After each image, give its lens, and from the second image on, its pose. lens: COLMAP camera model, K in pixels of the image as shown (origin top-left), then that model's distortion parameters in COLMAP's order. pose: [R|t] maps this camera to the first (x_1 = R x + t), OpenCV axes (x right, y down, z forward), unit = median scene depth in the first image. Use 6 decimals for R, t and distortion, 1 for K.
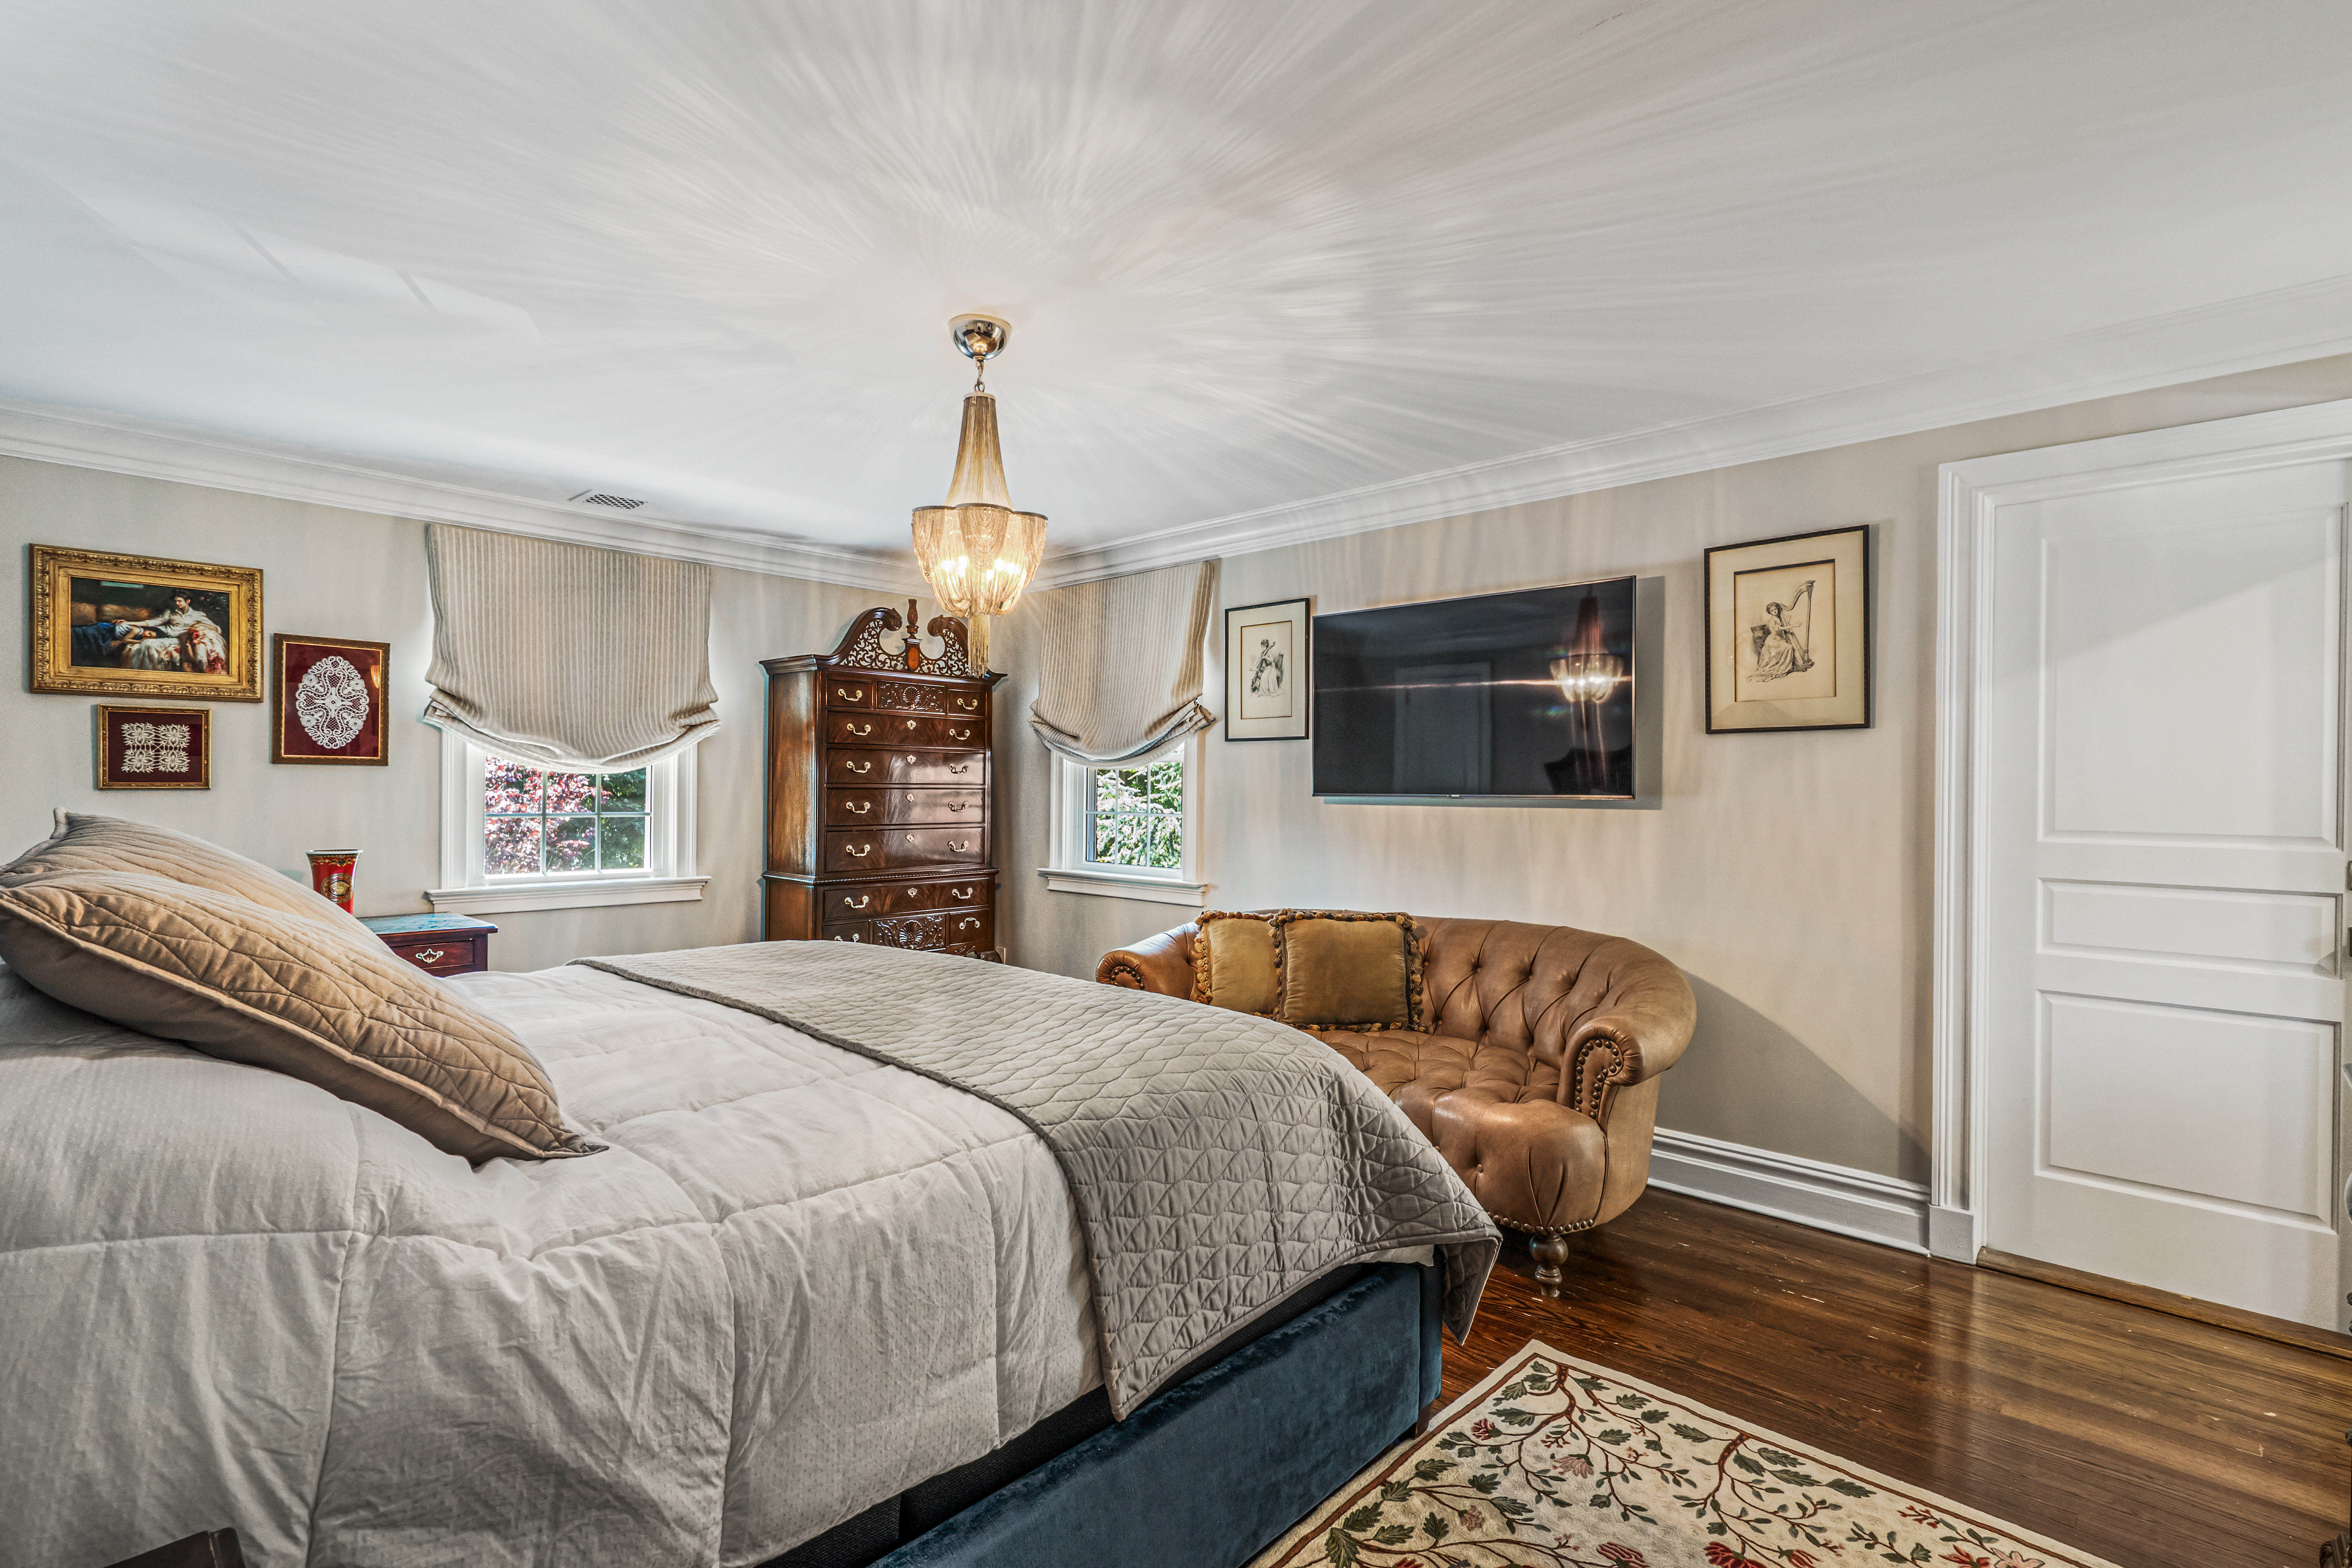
lens RADIAL K [[1088.7, 0, 1171.9], [0, 1088.7, 799.3], [0, 0, 1]] dist [-0.014405, -0.000140]
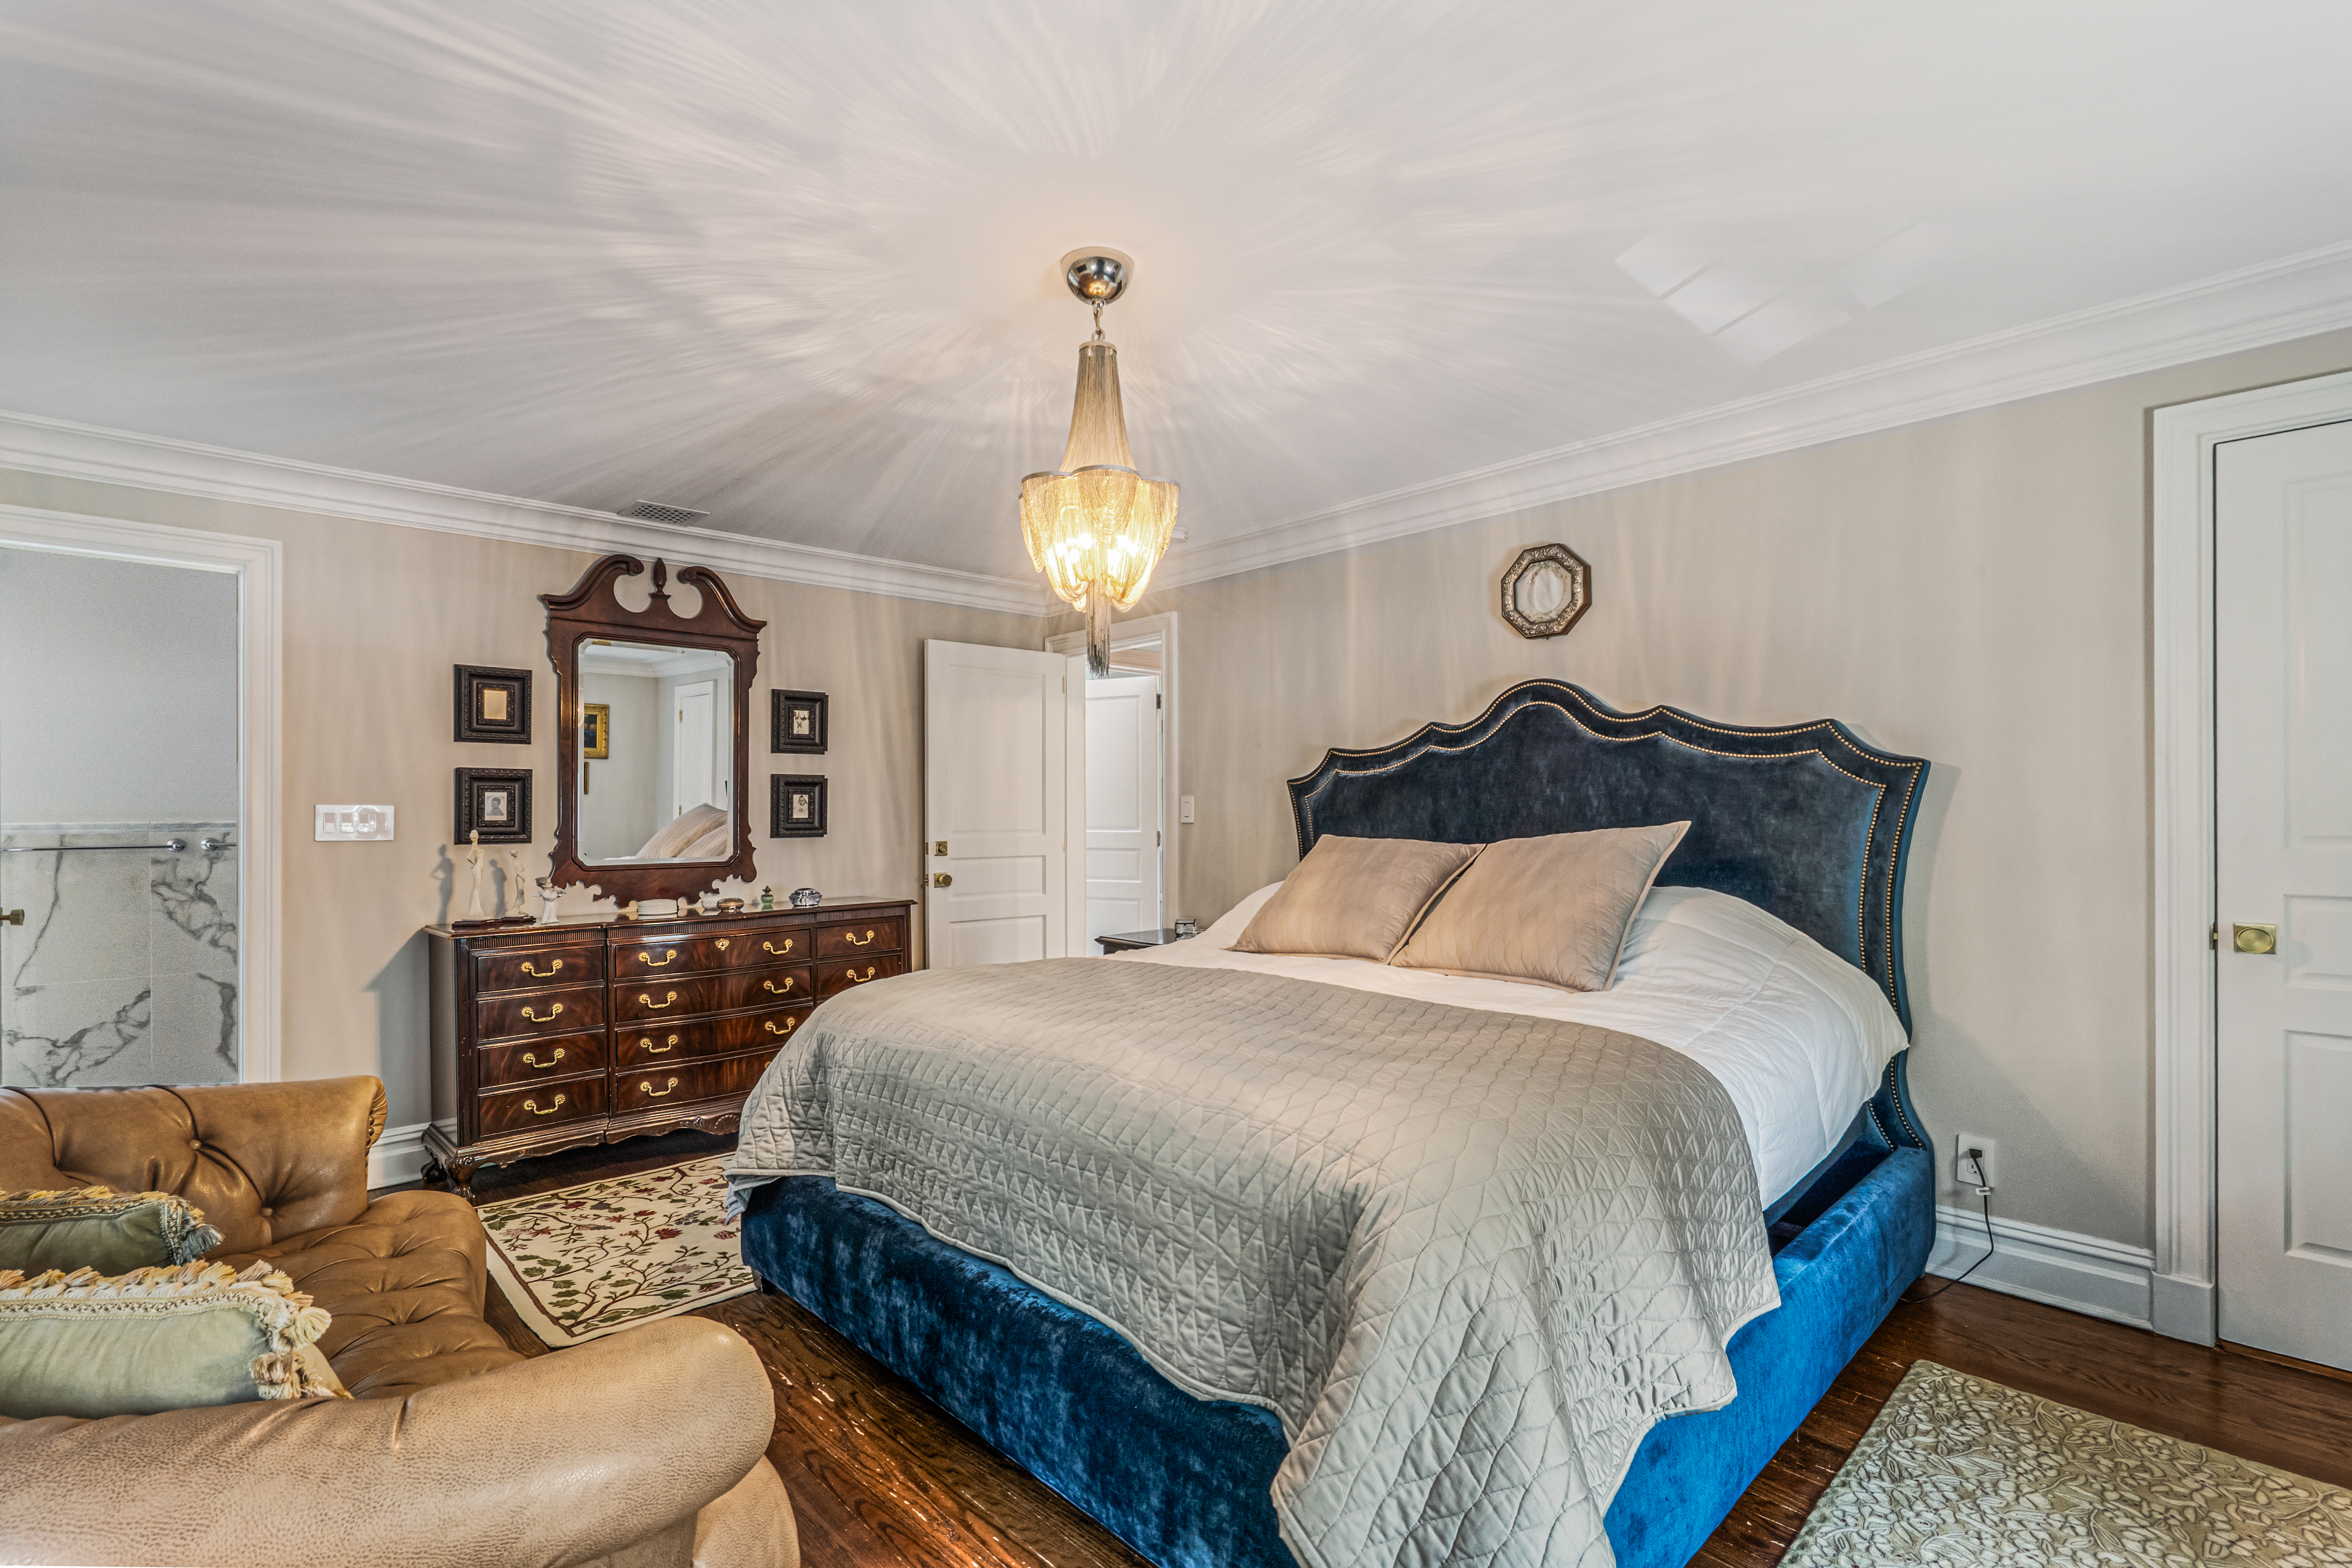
lens RADIAL K [[1088.7, 0, 1180.4], [0, 1088.7, 799.7], [0, 0, 1]] dist [-0.014405, -0.000140]
pose [[-0.998844, -0.002130, 0.048018, -0.351253], [-0.002111, 0.999998, 0.000457, -0.022165], [-0.048019, 0.000355, -0.998846, 2.286810]]
